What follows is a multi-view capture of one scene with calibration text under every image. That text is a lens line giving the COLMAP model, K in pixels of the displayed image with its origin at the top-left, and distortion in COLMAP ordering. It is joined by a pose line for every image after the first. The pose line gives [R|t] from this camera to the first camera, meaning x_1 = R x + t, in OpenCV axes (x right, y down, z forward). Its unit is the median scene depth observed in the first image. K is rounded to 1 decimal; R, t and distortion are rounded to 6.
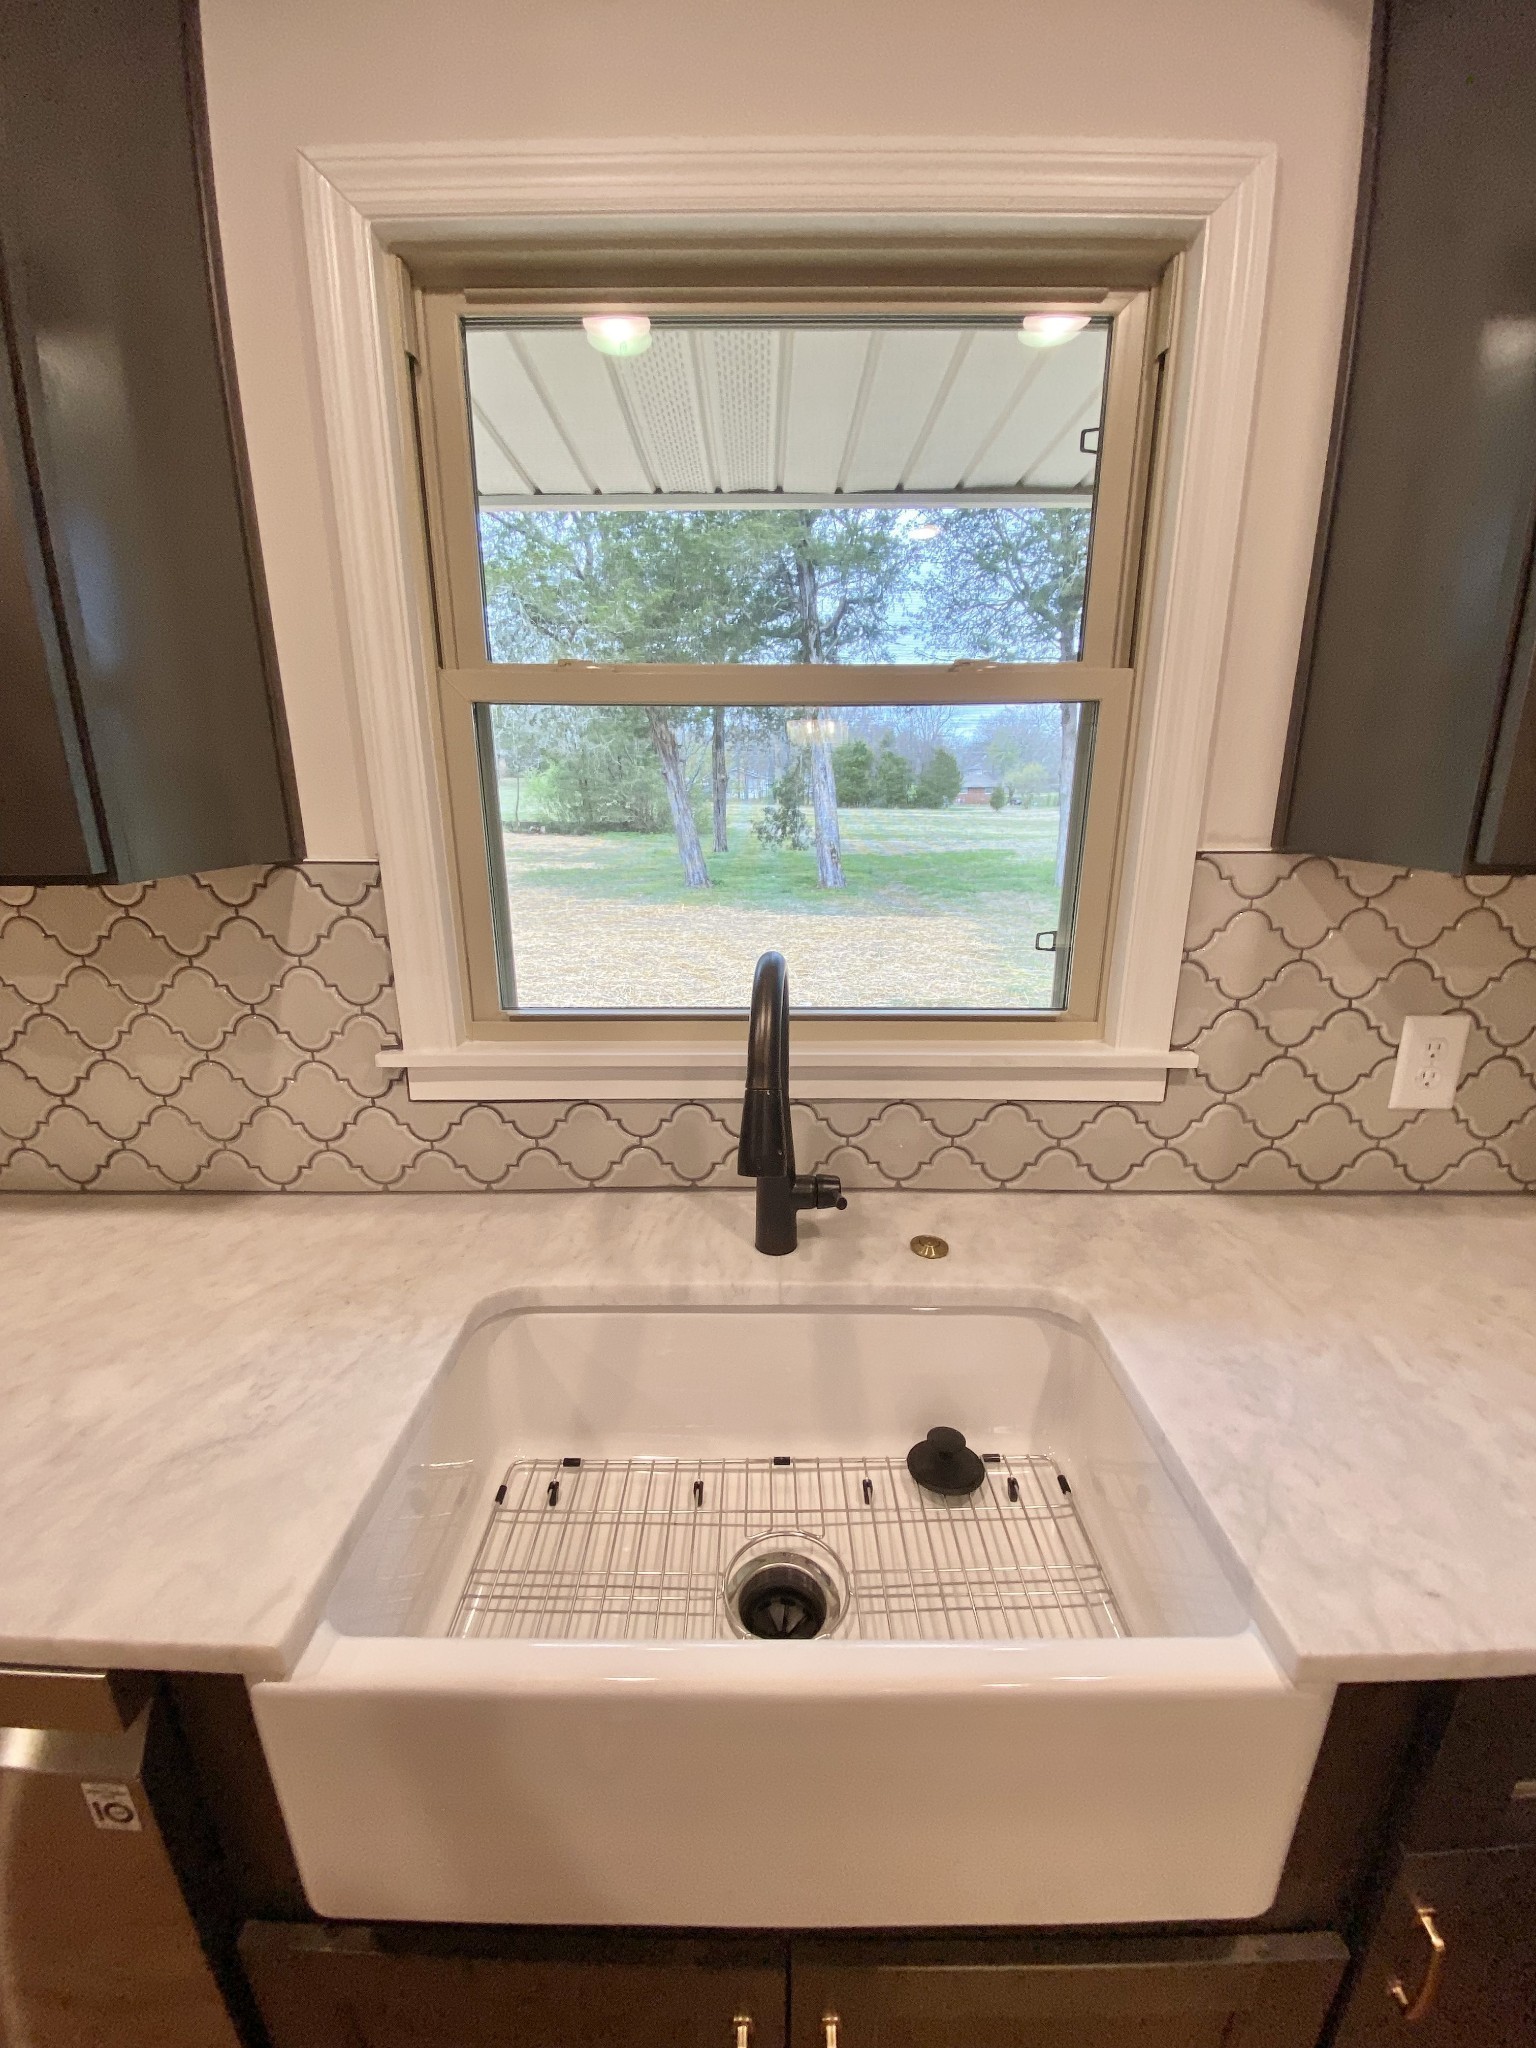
lens RADIAL K [[846.2, 0, 767.6], [0, 846.2, 1026.7], [0, 0, 1]] dist [0.010370, -0.016946]
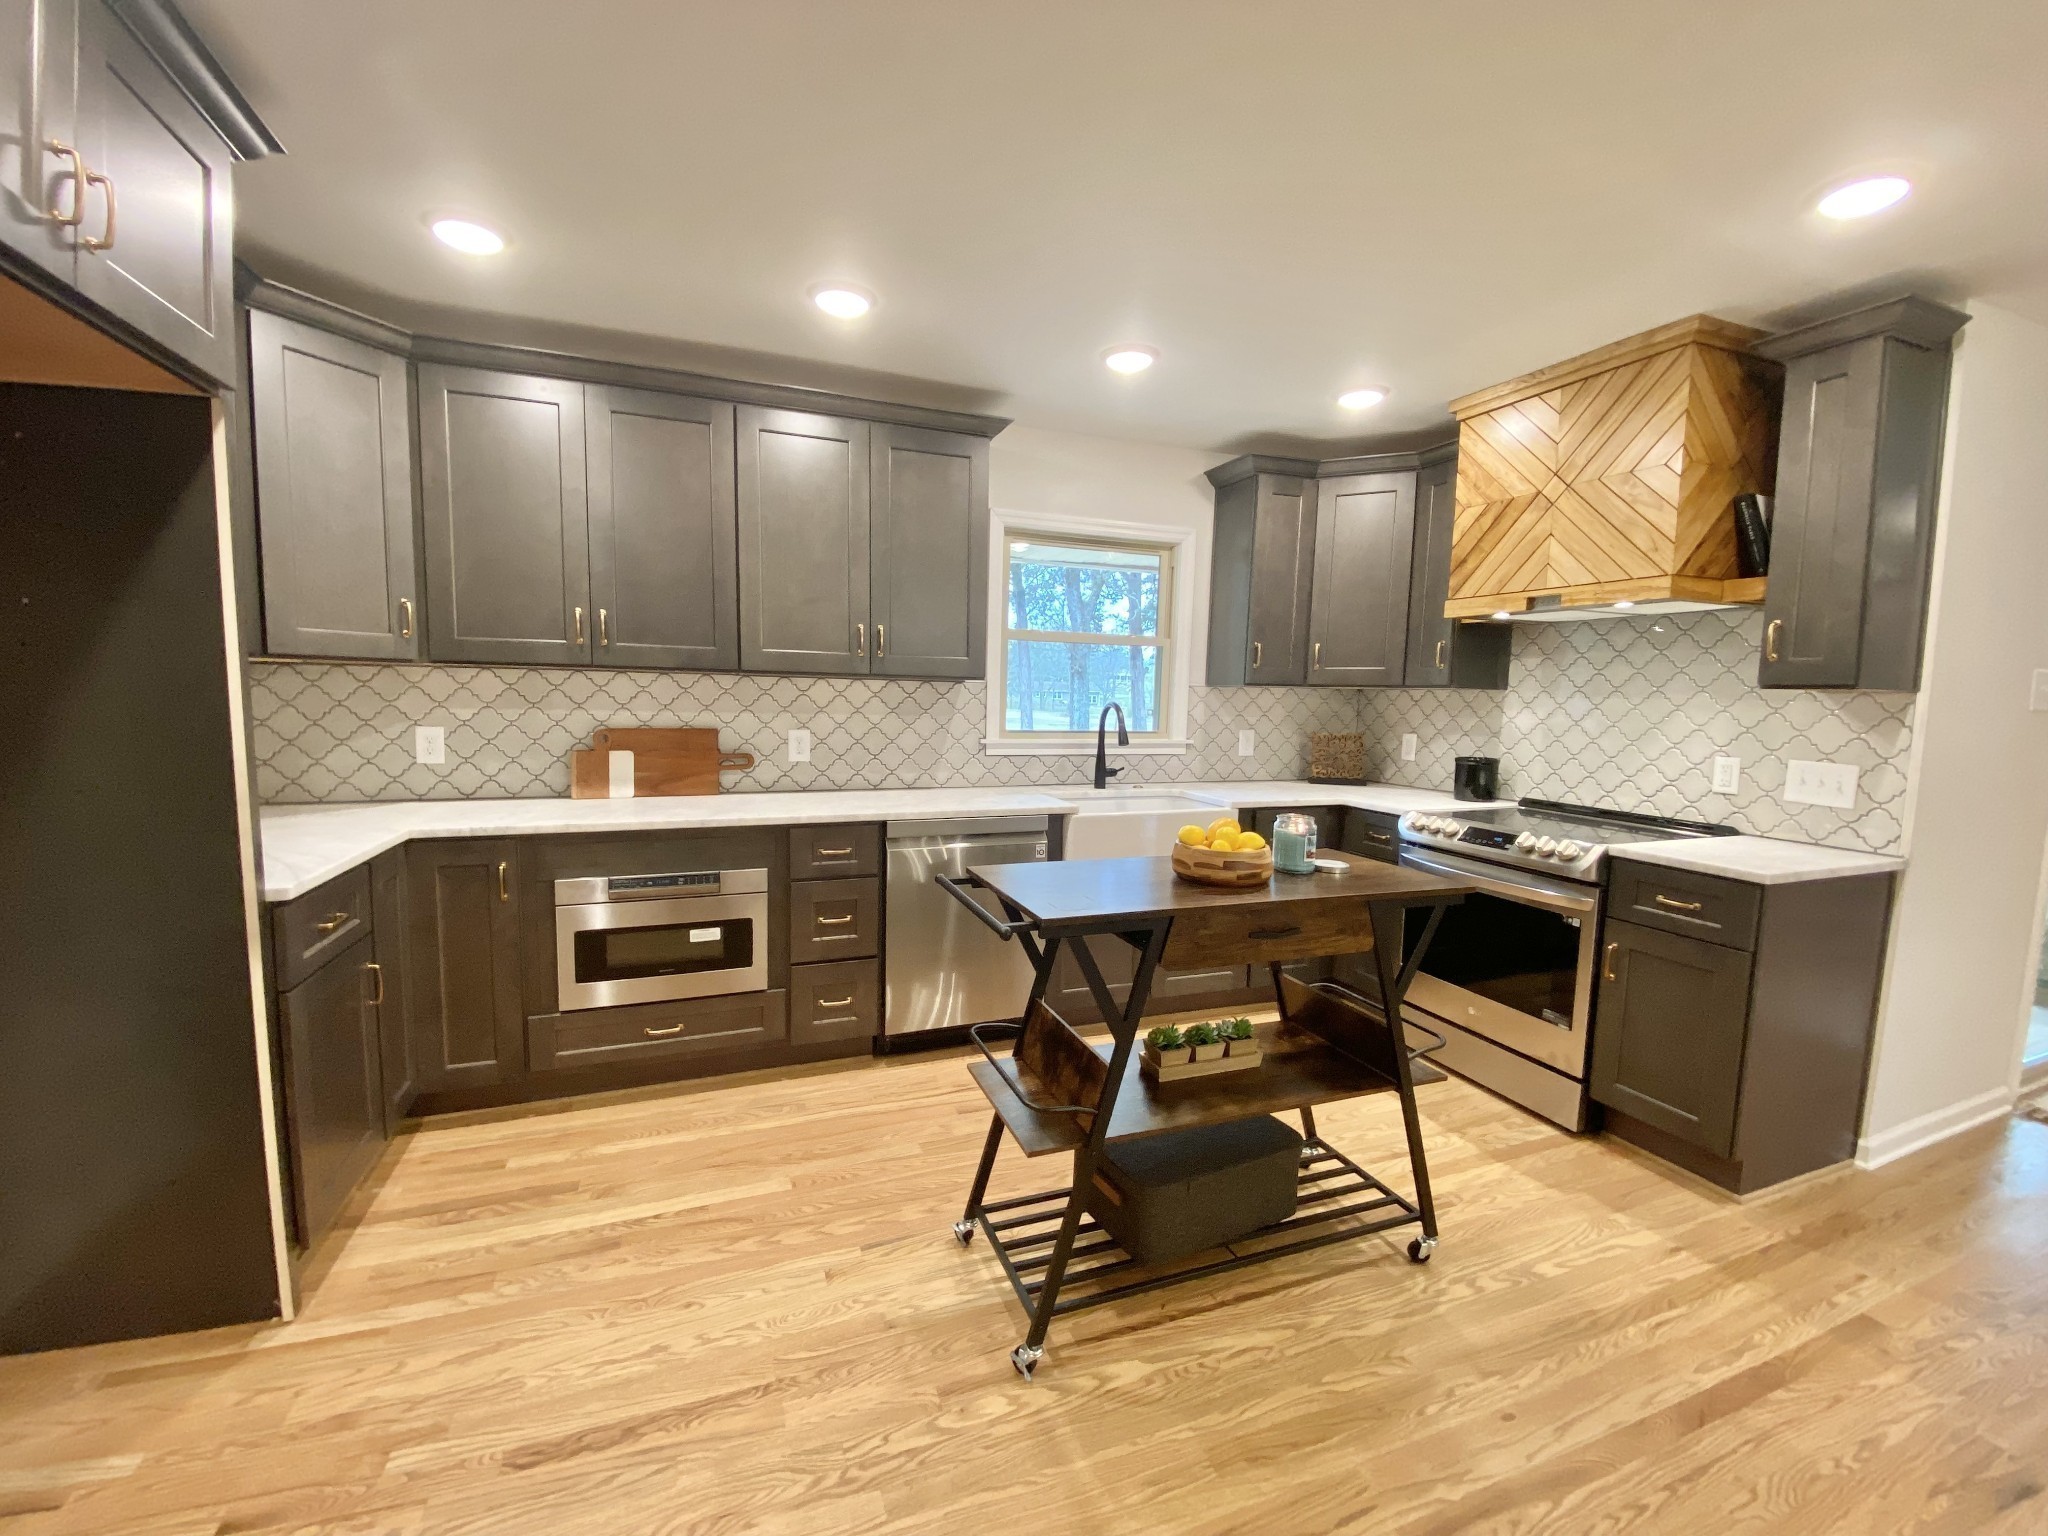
lens RADIAL K [[846.2, 0, 1022.7], [0, 846.2, 770.5], [0, 0, 1]] dist [0.010370, -0.016946]
pose [[0.933754, -0.011435, 0.357732, -1.513483], [0.068697, 0.986632, -0.147776, 0.661299], [-0.351260, 0.162562, 0.922058, -2.124747]]
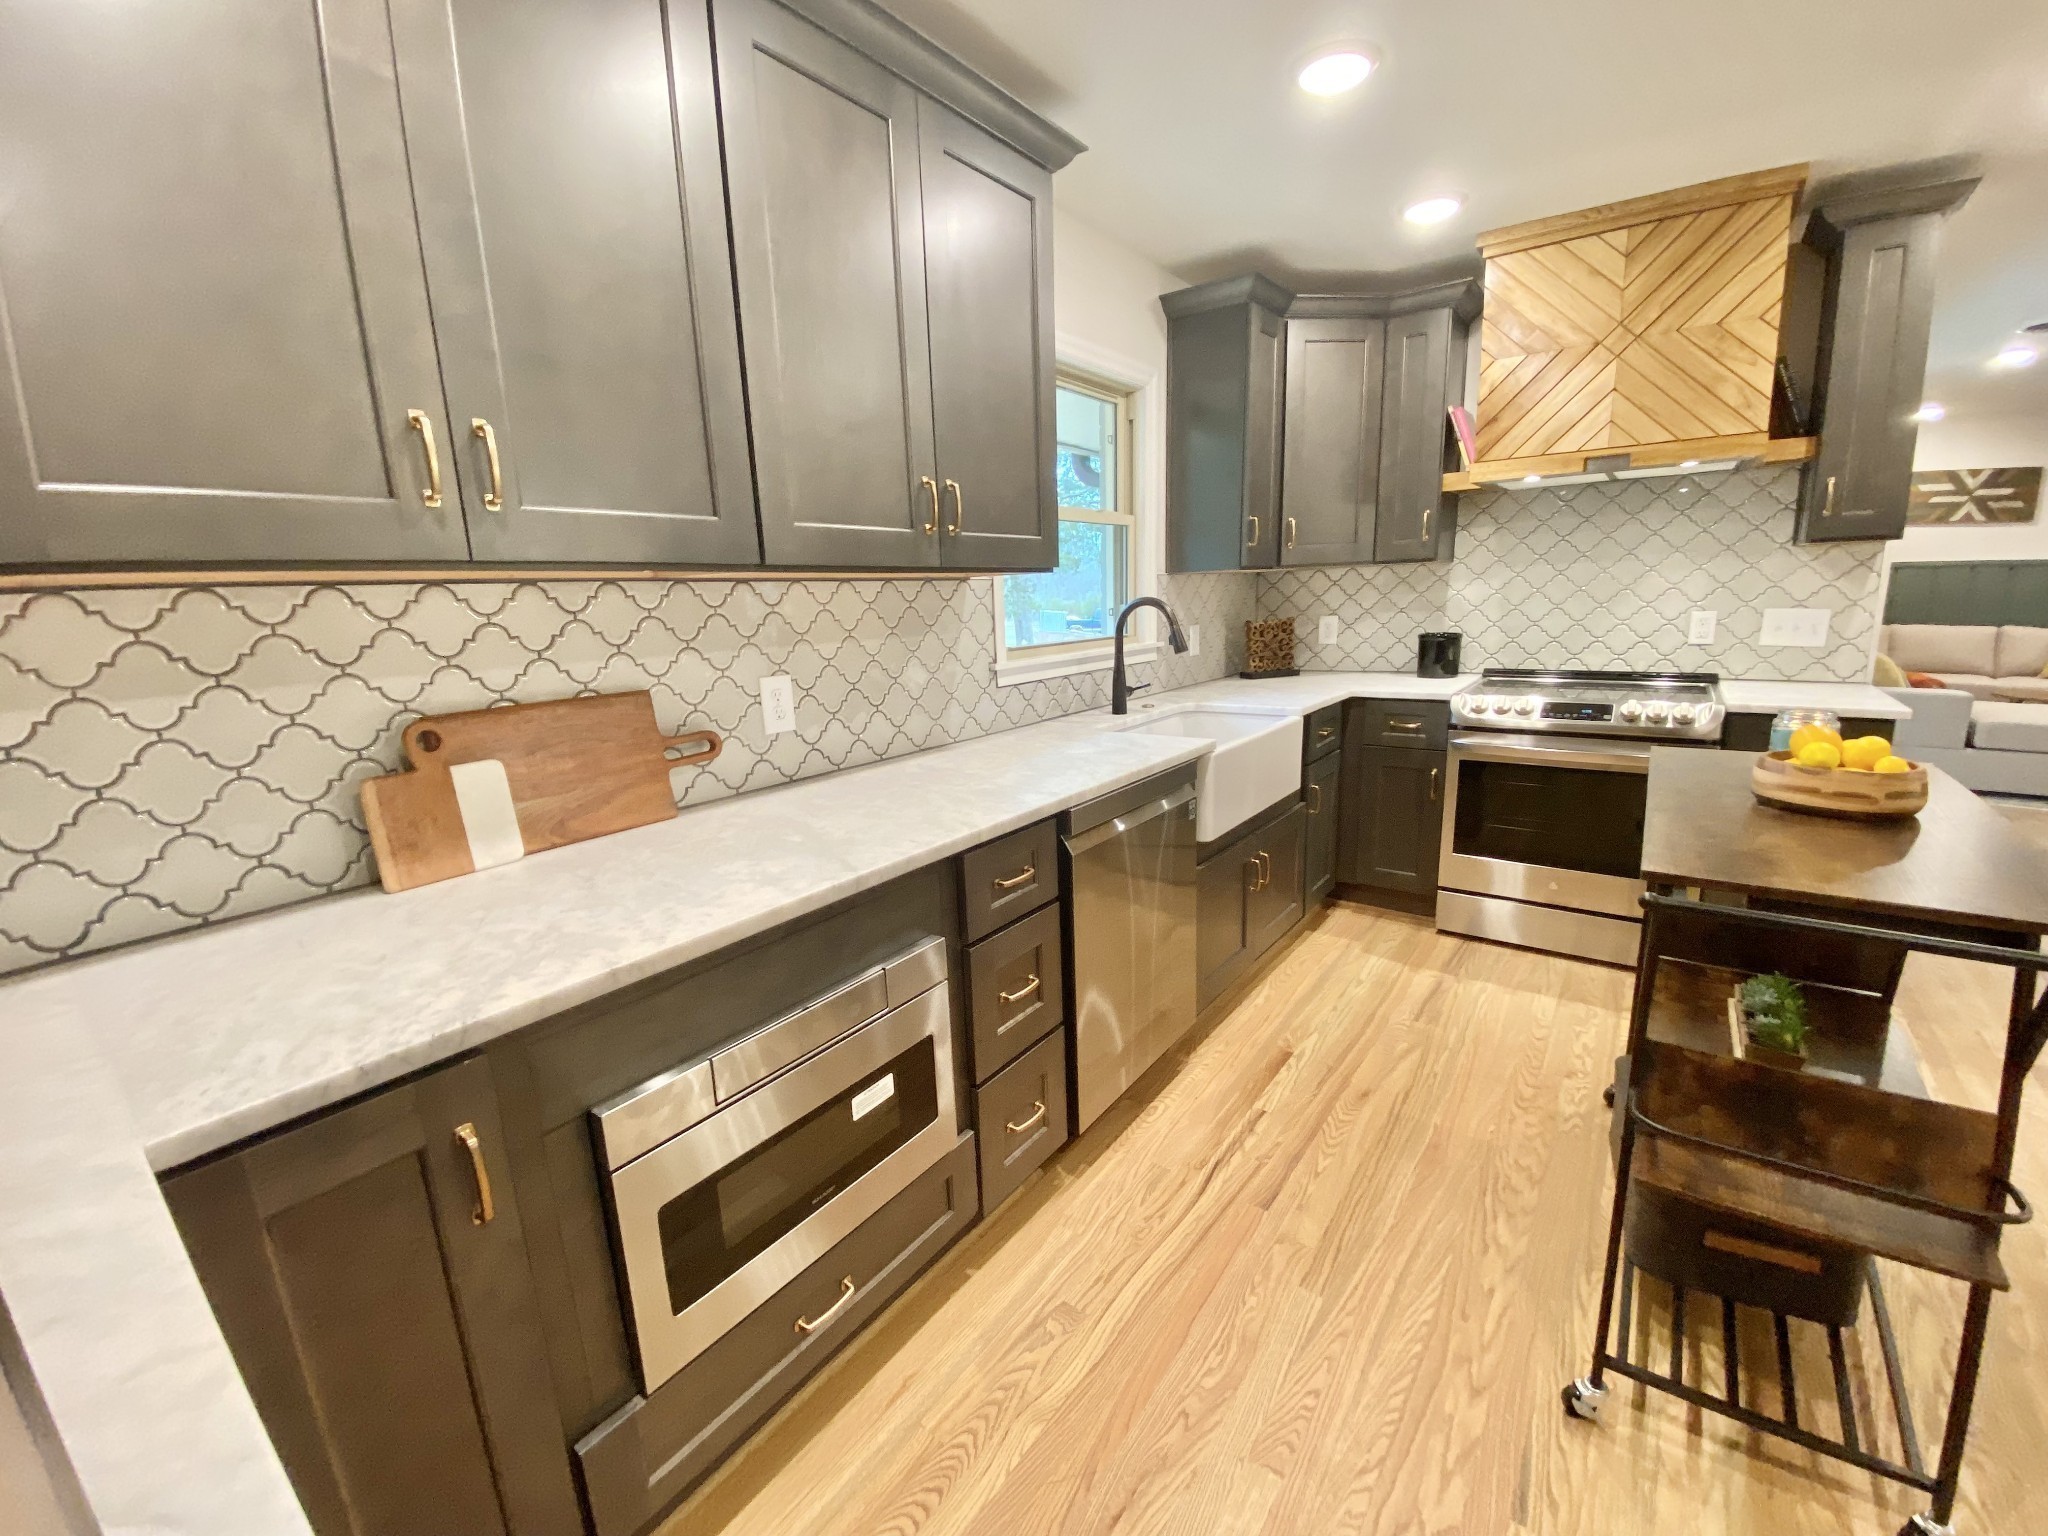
lens RADIAL K [[846.2, 0, 1022.7], [0, 846.2, 770.5], [0, 0, 1]] dist [0.010370, -0.016946]
pose [[0.597657, -0.183394, 0.780495, -2.265594], [0.240896, 0.969582, 0.043360, 0.231246], [-0.764706, 0.162104, 0.623656, -0.435528]]
